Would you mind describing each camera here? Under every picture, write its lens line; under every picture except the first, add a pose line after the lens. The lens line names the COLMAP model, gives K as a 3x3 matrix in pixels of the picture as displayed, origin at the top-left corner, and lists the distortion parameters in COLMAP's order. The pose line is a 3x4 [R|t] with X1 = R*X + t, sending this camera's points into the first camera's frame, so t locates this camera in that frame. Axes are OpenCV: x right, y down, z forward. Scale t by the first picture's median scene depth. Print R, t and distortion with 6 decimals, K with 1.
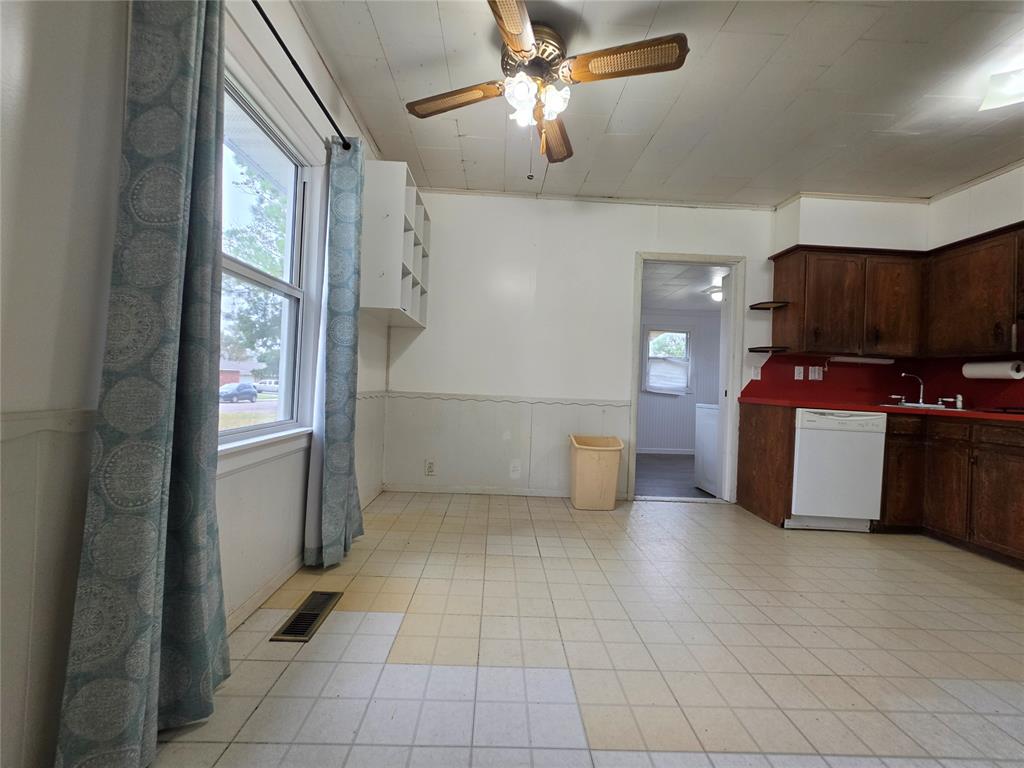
lens RADIAL K [[408.7, 0, 509.8], [0, 408.7, 378.3], [0, 0, 1]] dist [0.001354, 0.001000]
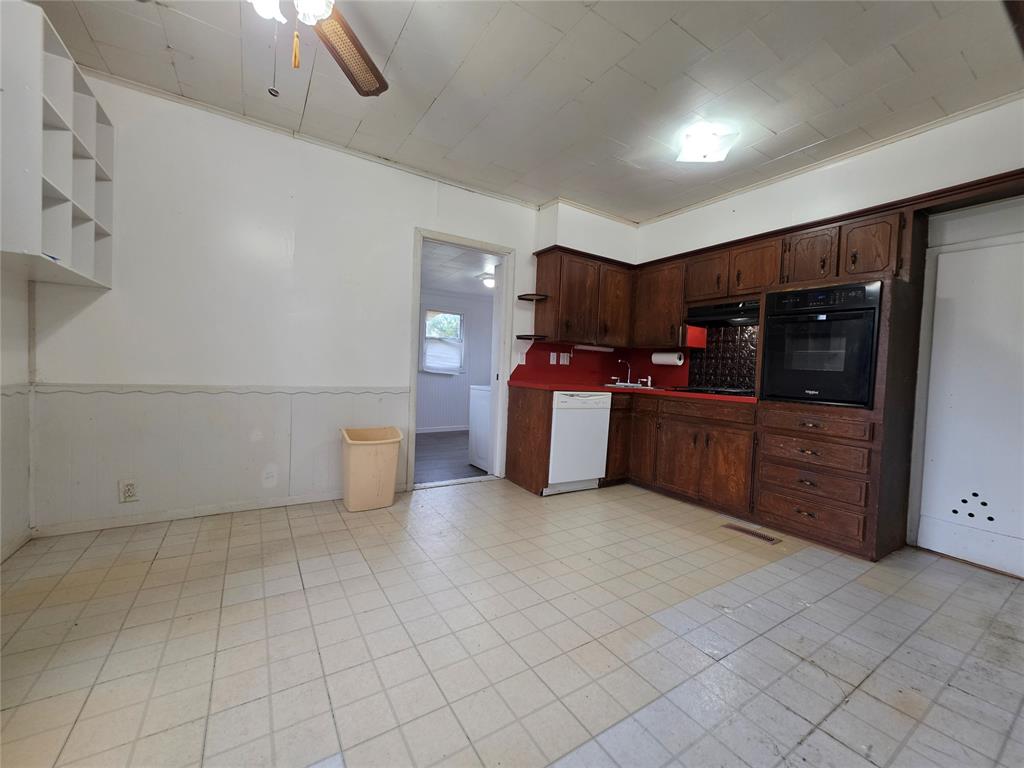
lens RADIAL K [[406.6, 0, 508.6], [0, 406.6, 379.4], [0, 0, 1]] dist [-0.001675, 0.000056]
pose [[0.860372, -0.020139, 0.509269, 0.015573], [-0.012245, 0.998114, 0.060157, -0.023166], [-0.509519, -0.057994, 0.858503, 0.083829]]
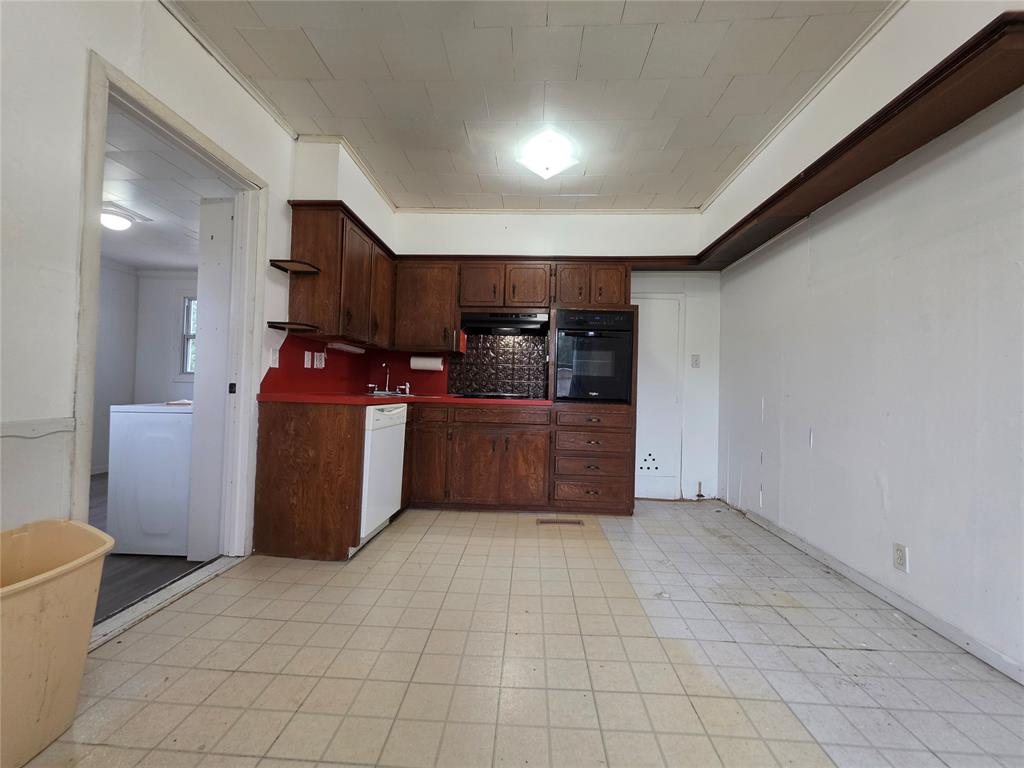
lens RADIAL K [[408.7, 0, 509.8], [0, 408.7, 378.3], [0, 0, 1]] dist [0.001354, 0.001000]
pose [[0.078096, -0.016843, 0.996804, -0.074207], [-0.036622, 0.999134, 0.019751, -0.007287], [-0.996273, -0.038048, 0.077411, 0.579982]]
